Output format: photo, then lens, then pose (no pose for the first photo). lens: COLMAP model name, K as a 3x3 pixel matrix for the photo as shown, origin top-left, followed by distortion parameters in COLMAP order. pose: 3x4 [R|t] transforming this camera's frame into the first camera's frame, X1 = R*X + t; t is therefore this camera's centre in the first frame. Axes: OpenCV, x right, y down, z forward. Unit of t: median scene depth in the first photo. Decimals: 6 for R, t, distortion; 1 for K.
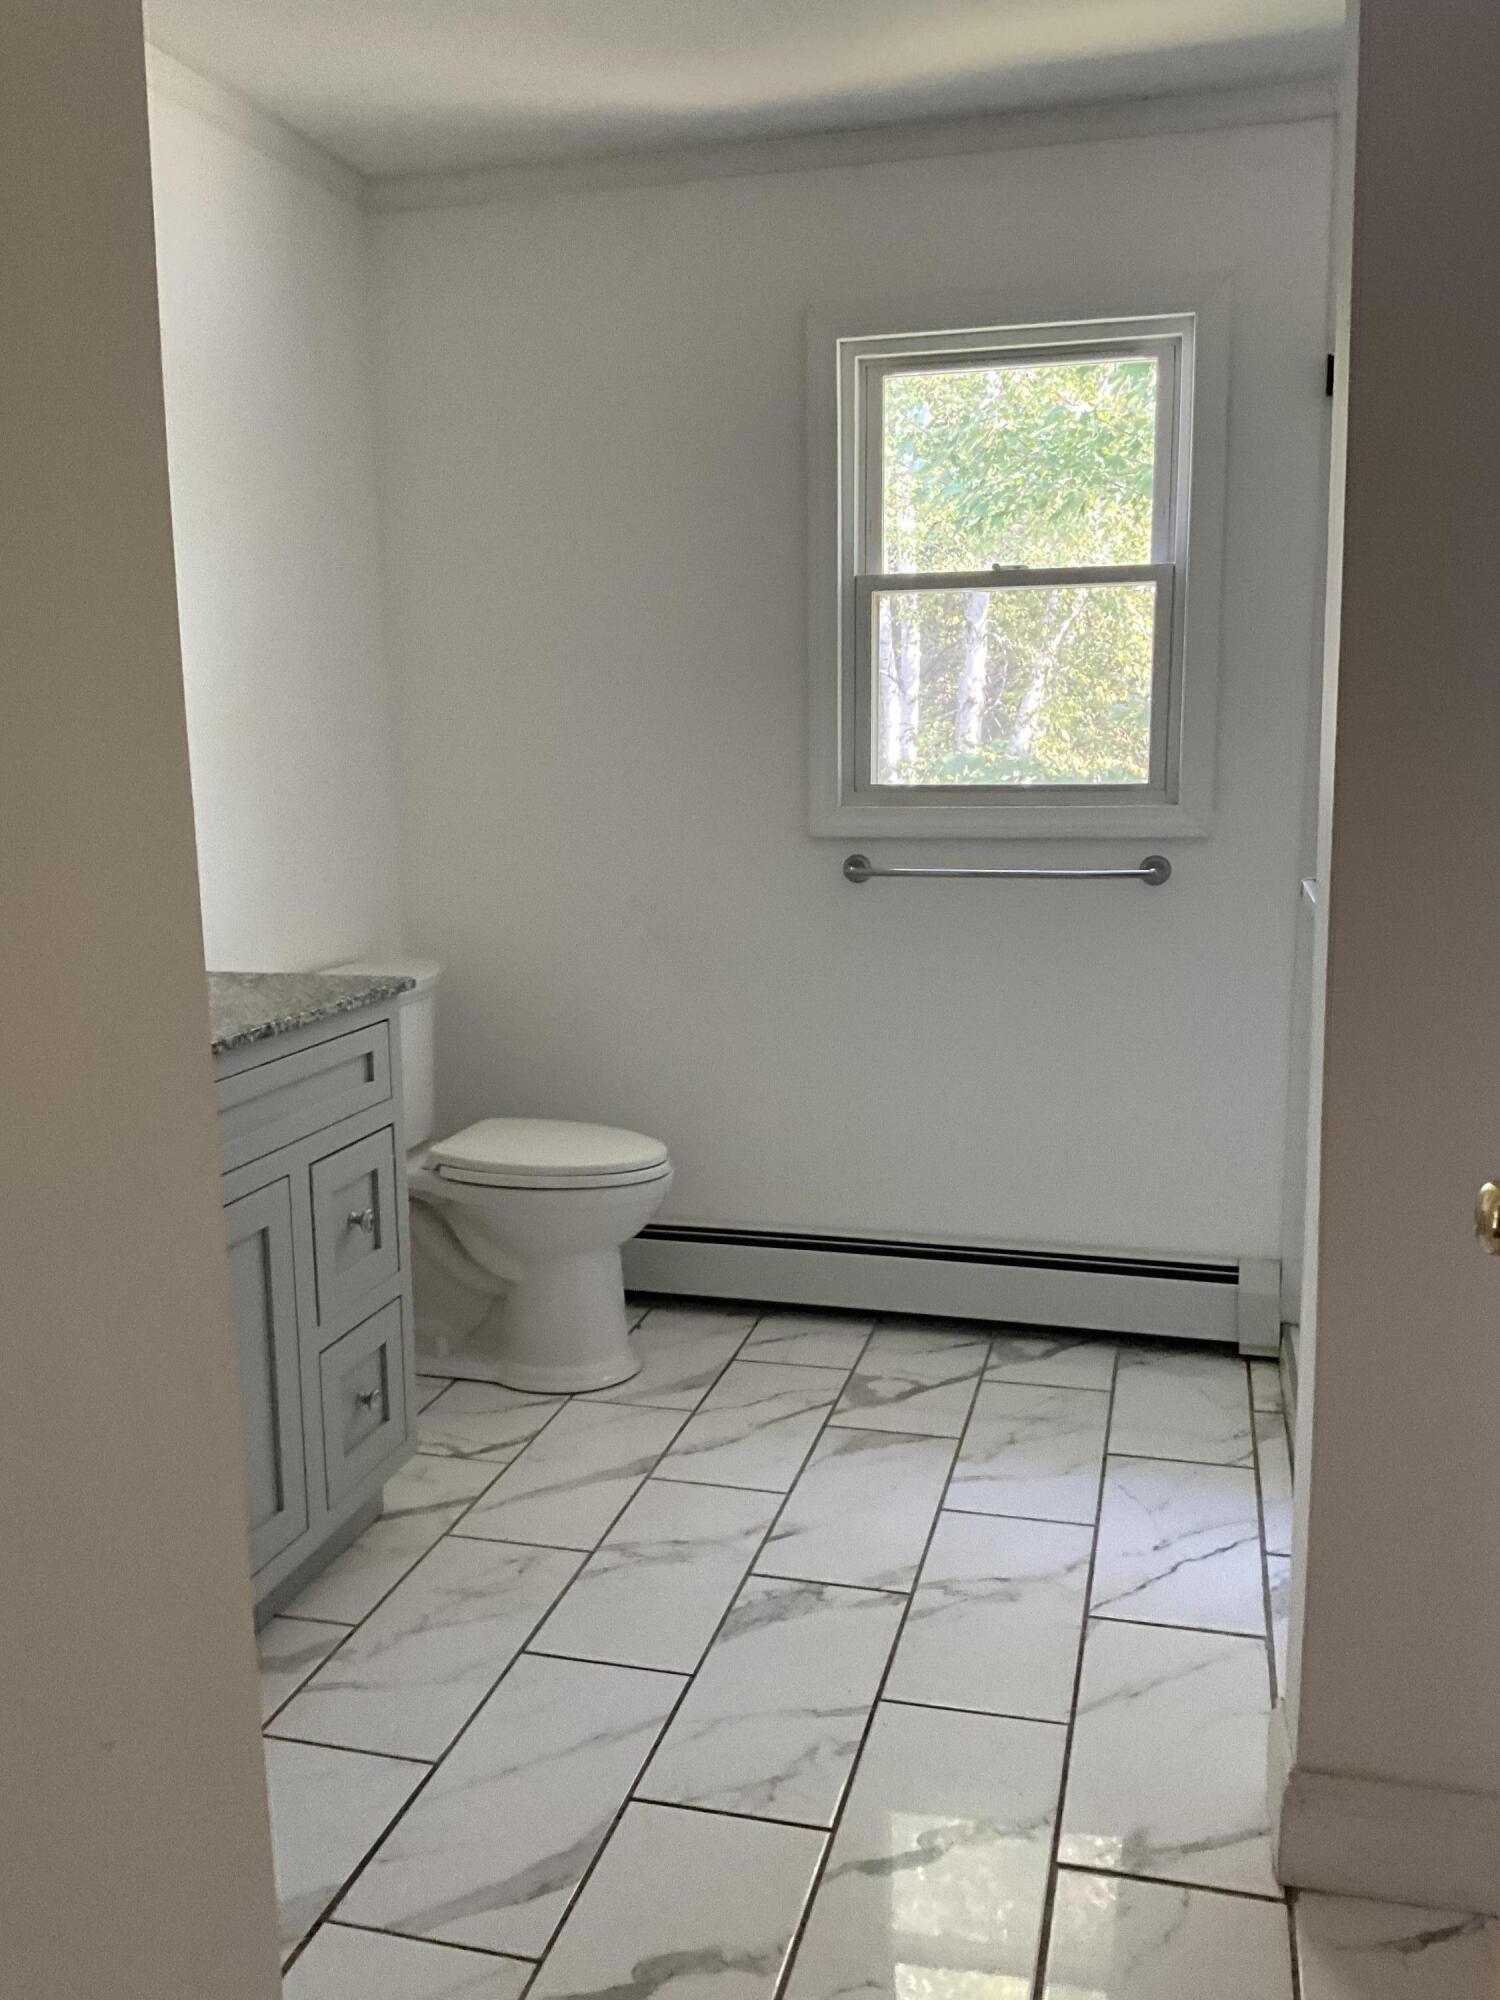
lens RADIAL K [[1669.0, 0, 748.5], [0, 1669.0, 989.2], [0, 0, 1]] dist [0.114563, -0.208761]
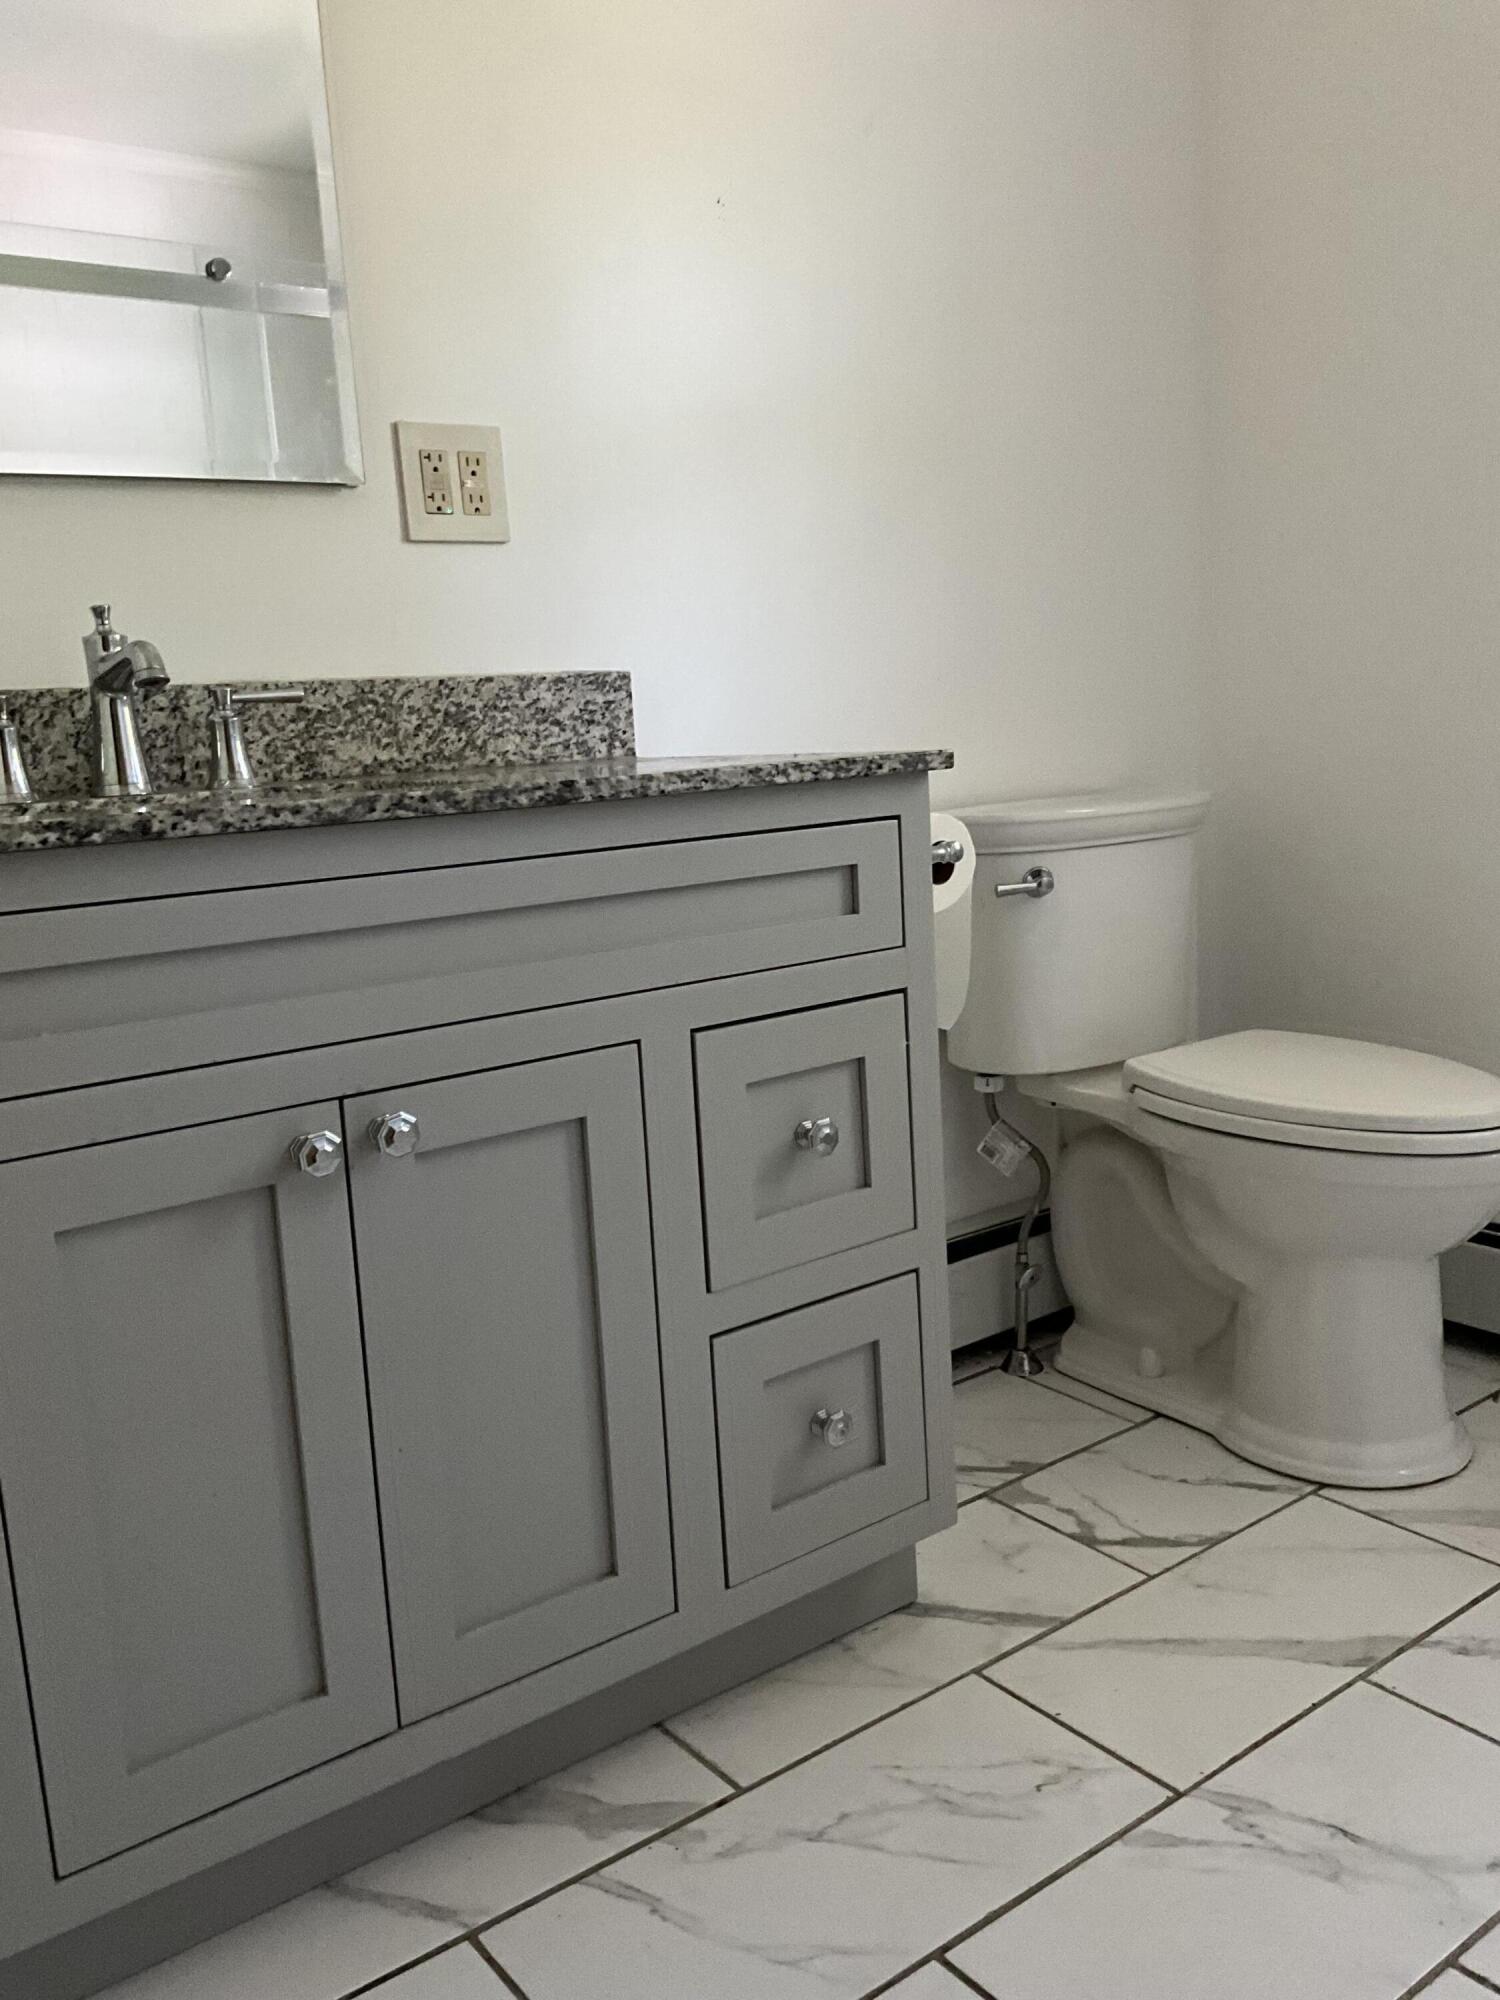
lens RADIAL K [[1669.0, 0, 748.5], [0, 1669.0, 989.2], [0, 0, 1]] dist [0.114563, -0.208761]
pose [[0.786141, 0.069689, -0.614106, 0.109931], [-0.050661, 0.997545, 0.048348, 0.050040], [0.615967, -0.006897, 0.787742, 0.452785]]
